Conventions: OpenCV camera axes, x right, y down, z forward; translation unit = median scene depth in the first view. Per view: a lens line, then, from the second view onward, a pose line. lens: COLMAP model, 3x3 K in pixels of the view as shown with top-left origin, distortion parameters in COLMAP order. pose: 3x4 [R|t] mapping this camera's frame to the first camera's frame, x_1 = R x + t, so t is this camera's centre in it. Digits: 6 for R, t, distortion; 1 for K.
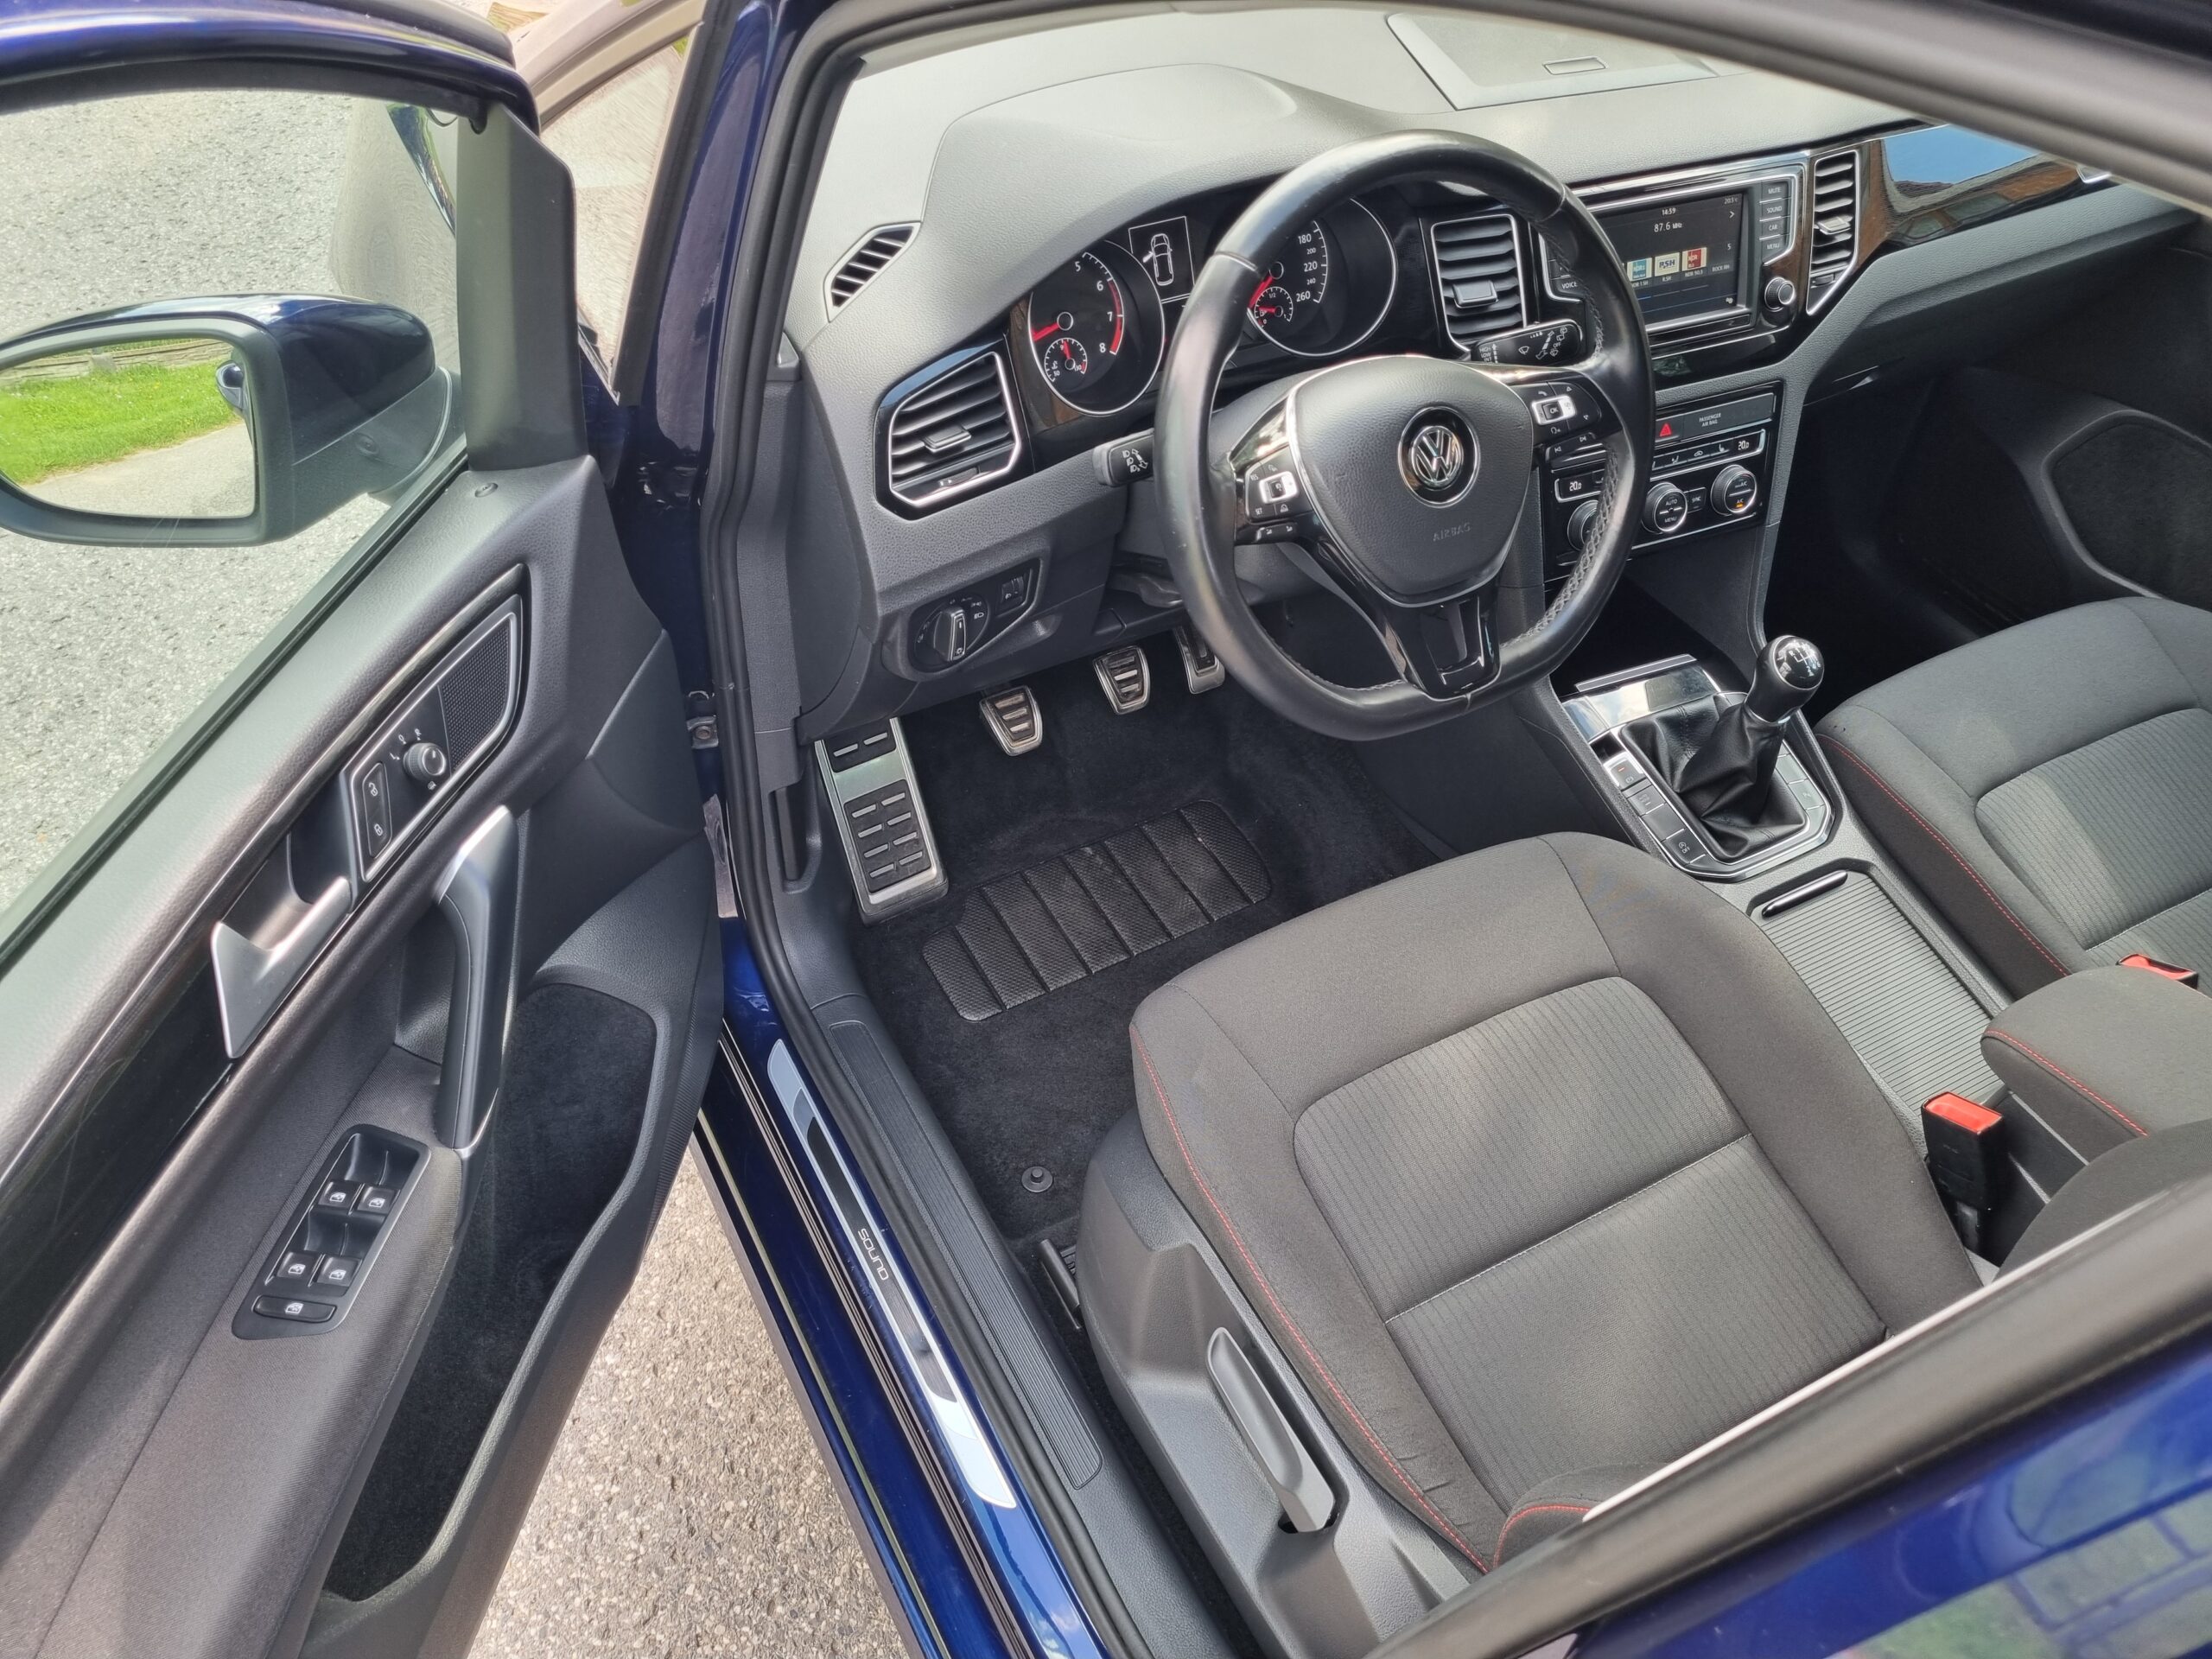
lens RADIAL K [[1646.6, 0, 1106.0], [0, 1646.6, 829.5], [0, 0, 1]] dist [0.026958, -0.007895]
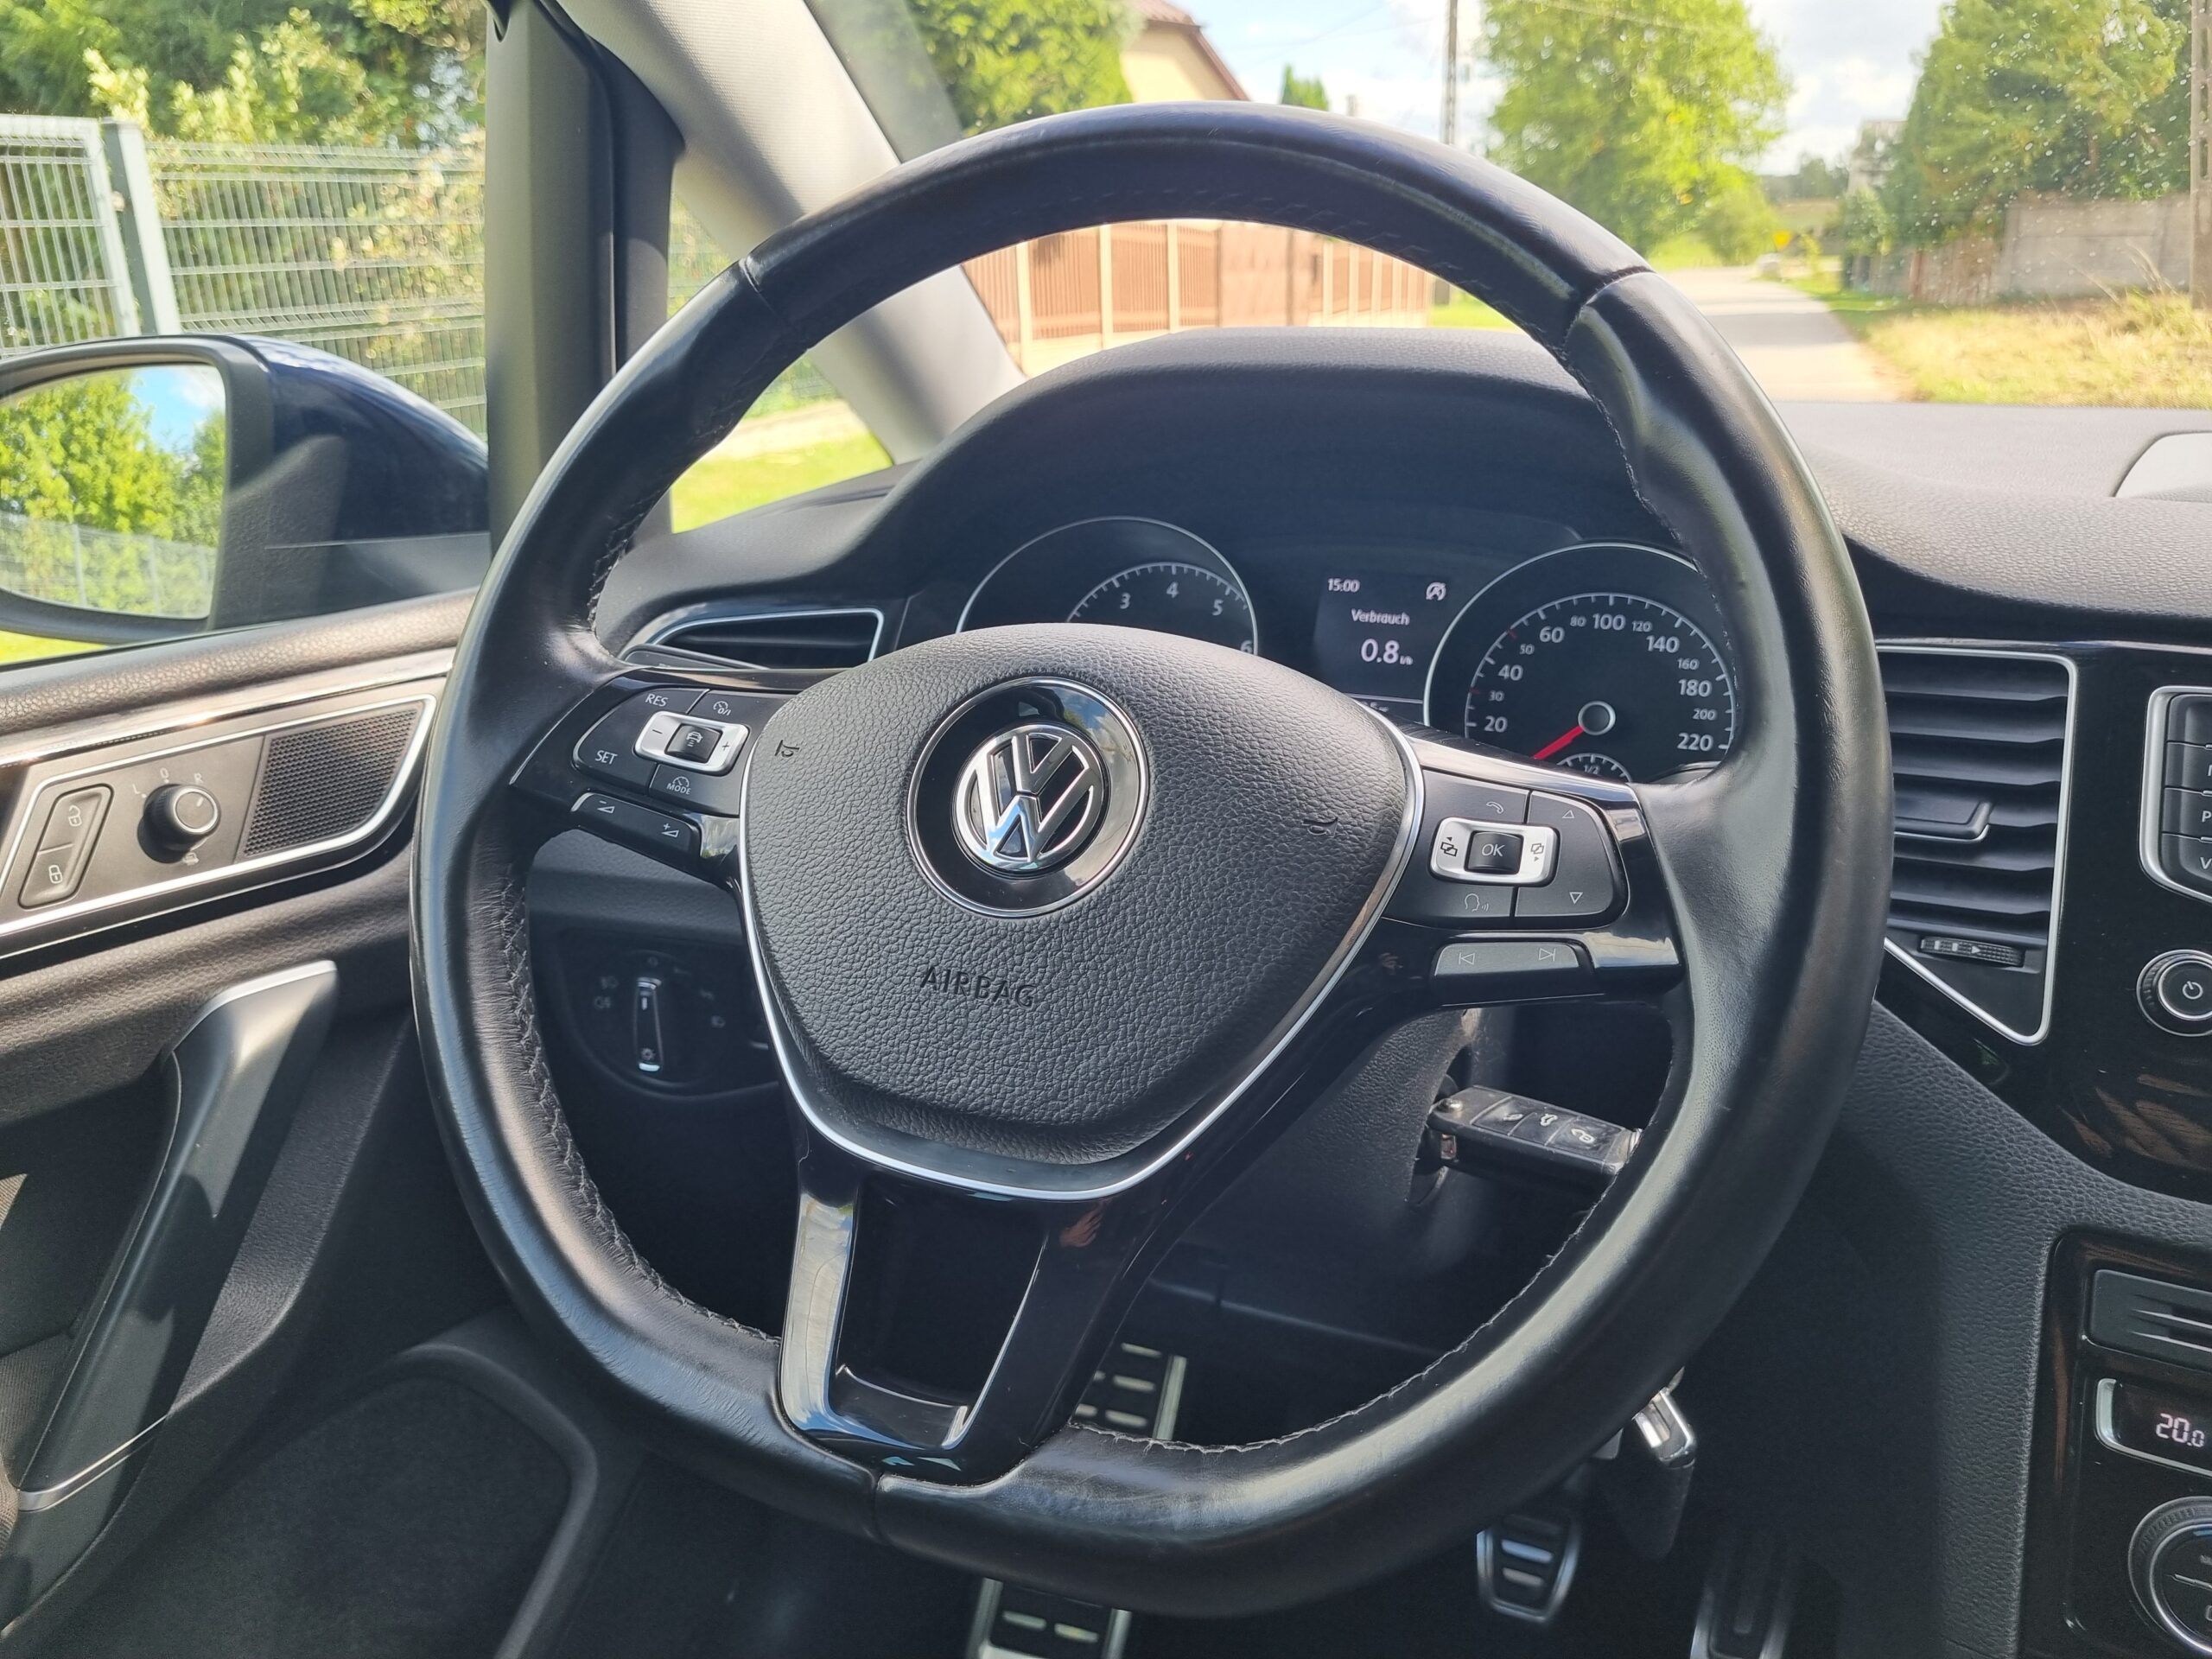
lens RADIAL K [[1694.5, 0, 1122.1], [0, 1694.5, 816.7], [0, 0, 1]] dist [0.035068, -0.042198]
pose [[0.627468, 0.199223, -0.752725, 0.399021], [-0.543230, 0.804585, -0.239885, -0.108824], [0.557840, 0.559422, 0.613075, 0.603916]]
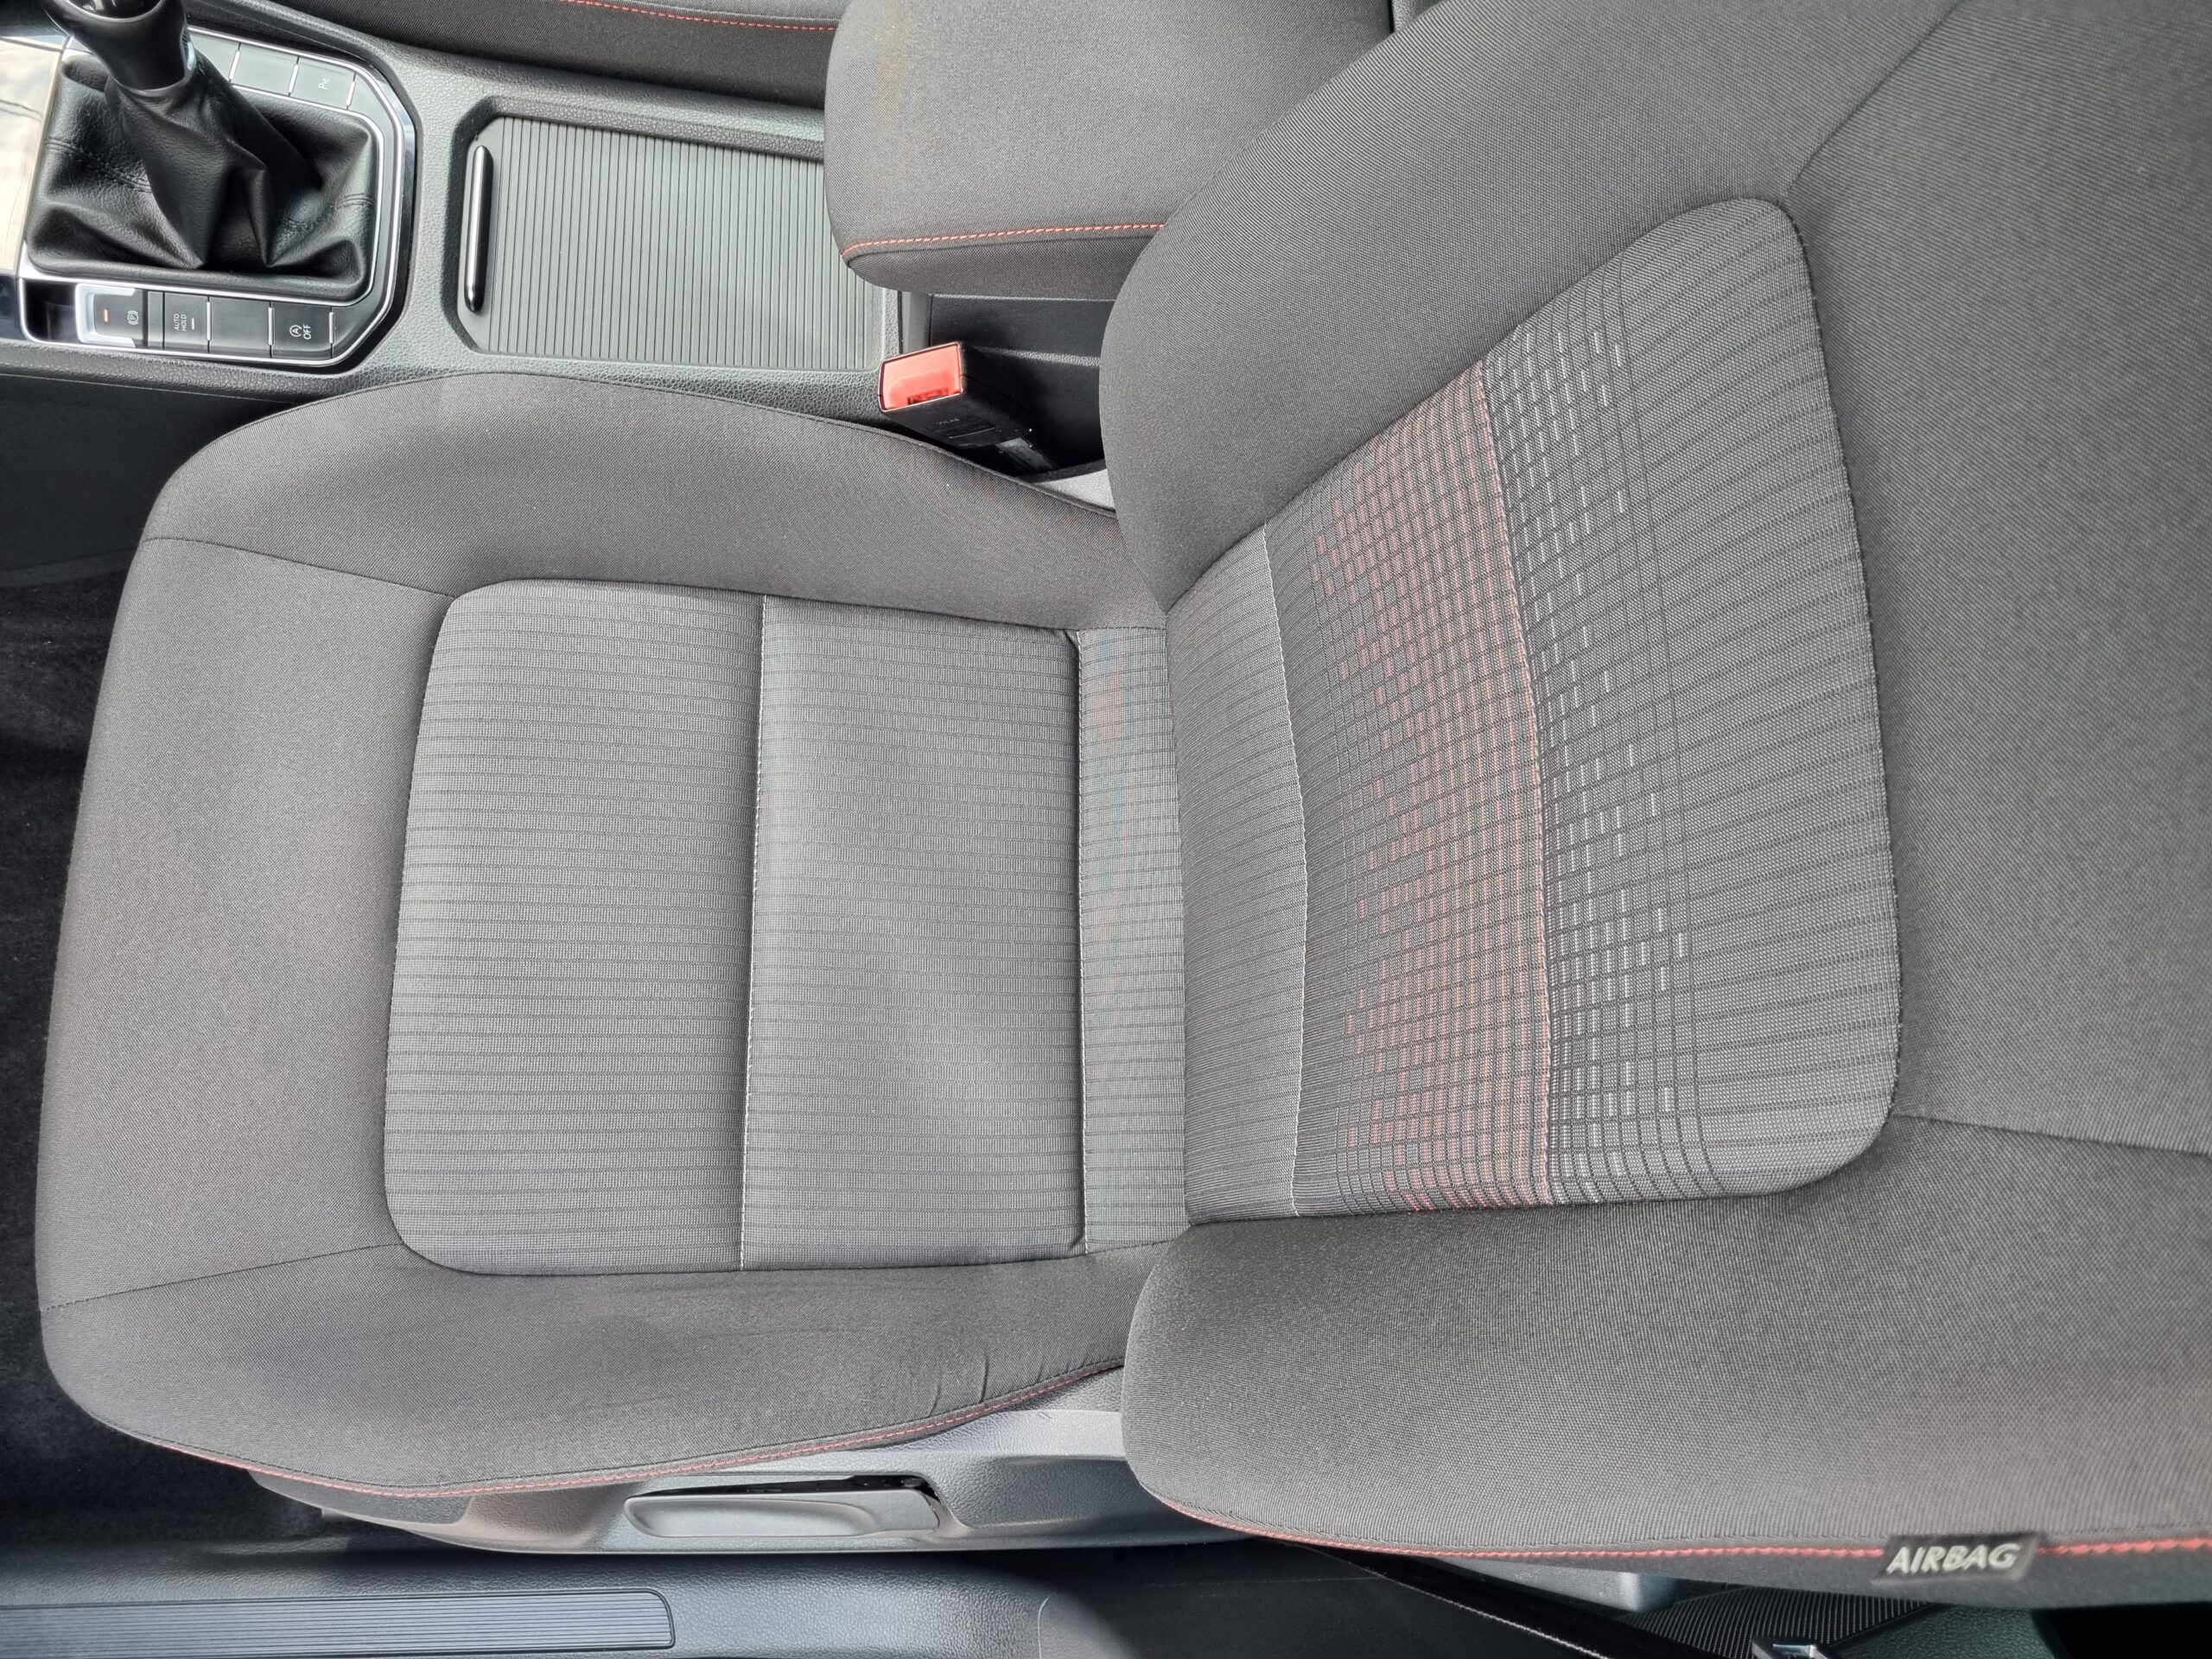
lens RADIAL K [[1699.9, 0, 1110.6], [0, 1699.9, 839.6], [0, 0, 1]] dist [0.037422, -0.033364]
pose [[0.466069, -0.868911, 0.166654, 0.236653], [0.627413, 0.457402, 0.630188, -0.116449], [-0.623805, -0.189150, 0.758347, 0.336828]]
